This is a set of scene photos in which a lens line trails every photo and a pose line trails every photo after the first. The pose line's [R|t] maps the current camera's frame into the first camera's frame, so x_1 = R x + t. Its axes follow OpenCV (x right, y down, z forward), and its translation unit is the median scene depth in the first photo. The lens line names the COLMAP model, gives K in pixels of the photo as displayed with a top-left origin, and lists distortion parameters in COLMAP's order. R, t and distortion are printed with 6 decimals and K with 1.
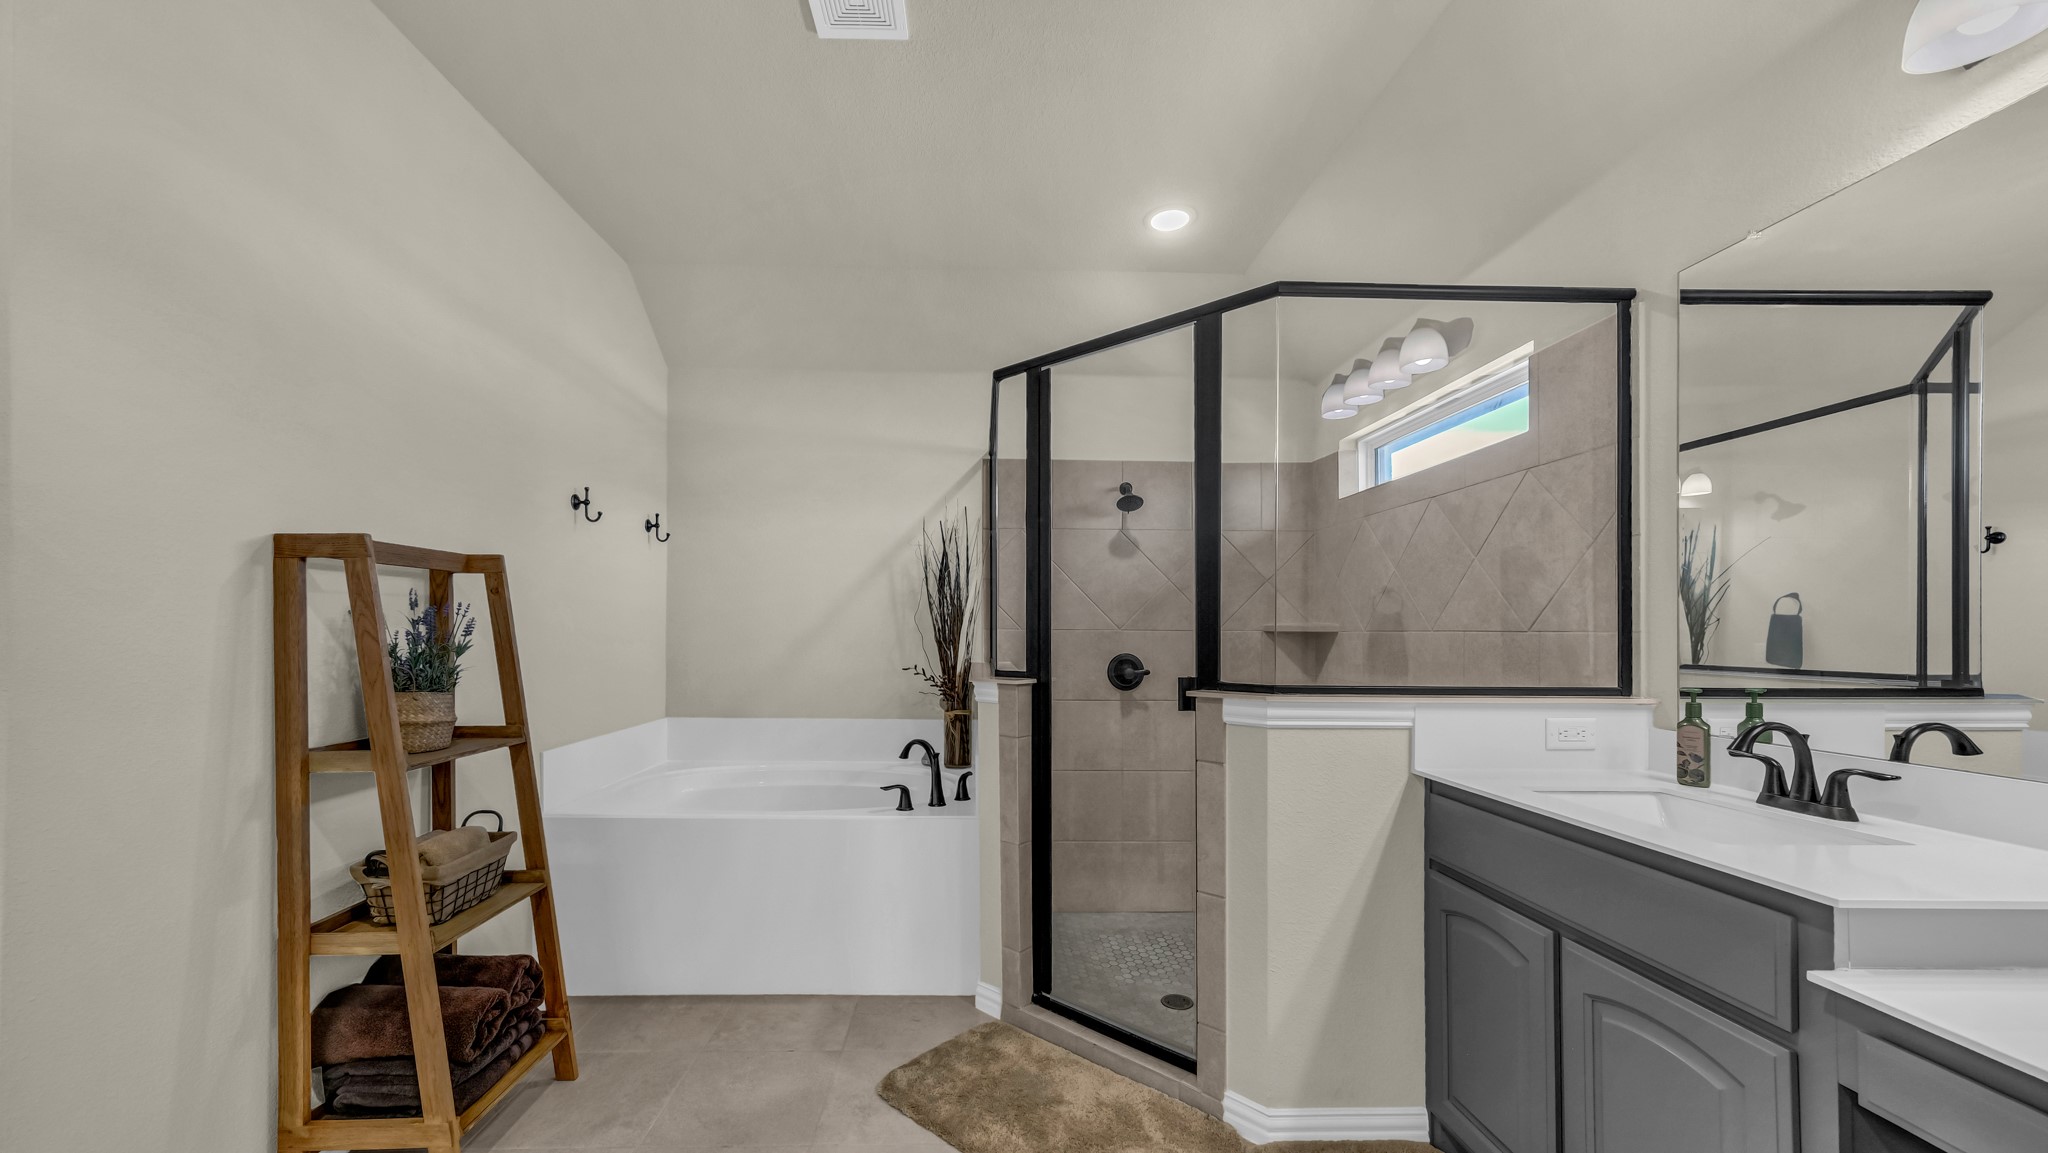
lens RADIAL K [[716.3, 0, 954.1], [0, 716.3, 628.7], [0, 0, 1]] dist [0.009774, 0.000805]
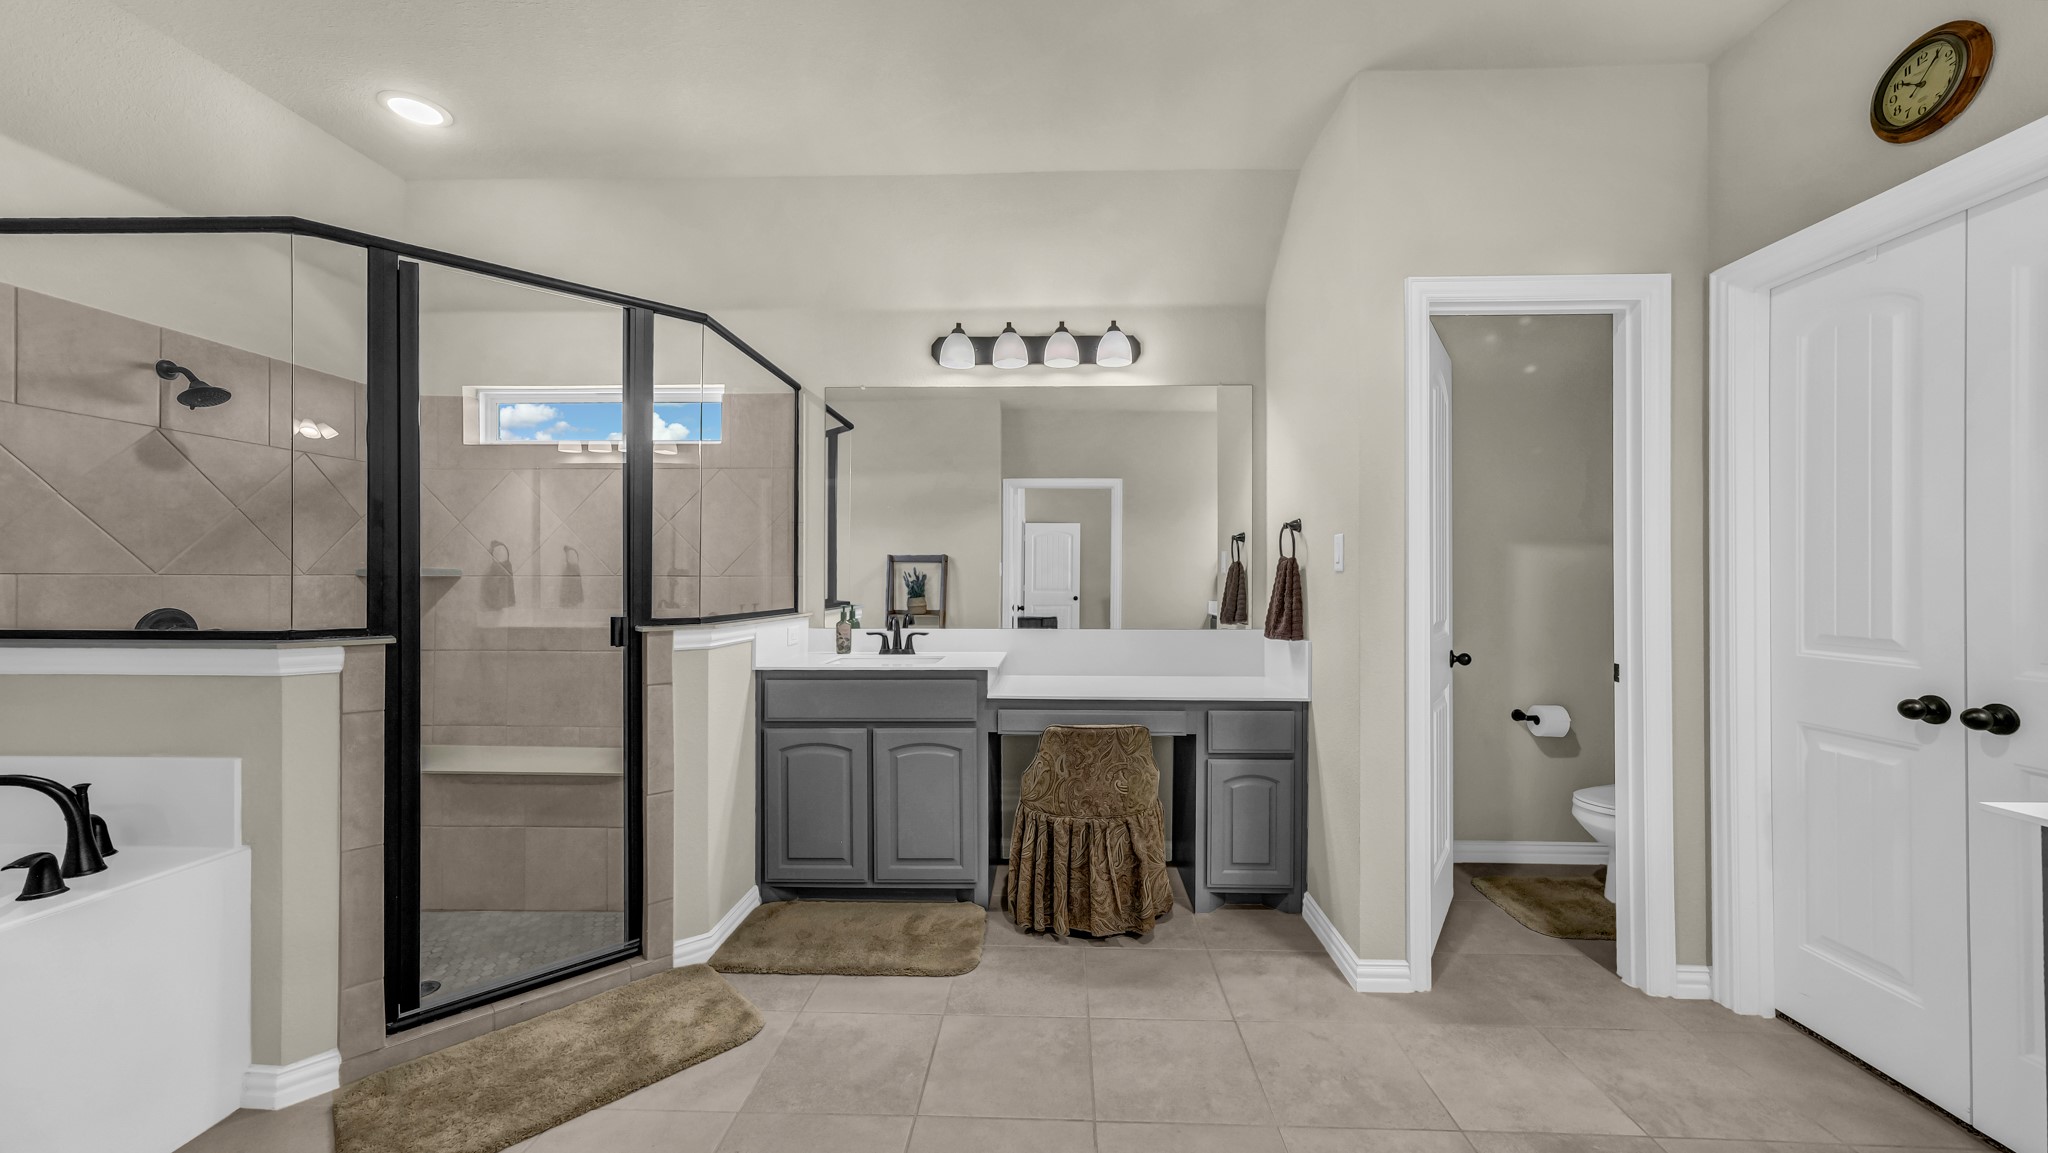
lens RADIAL K [[716.3, 0, 1024.2], [0, 716.3, 578.7], [0, 0, 1]] dist [0.009774, 0.000805]
pose [[0.130955, -0.002994, 0.991384, -0.728000], [0.000387, 0.999996, 0.002969, 0.004014], [-0.991388, -0.000005, 0.130956, 0.220688]]
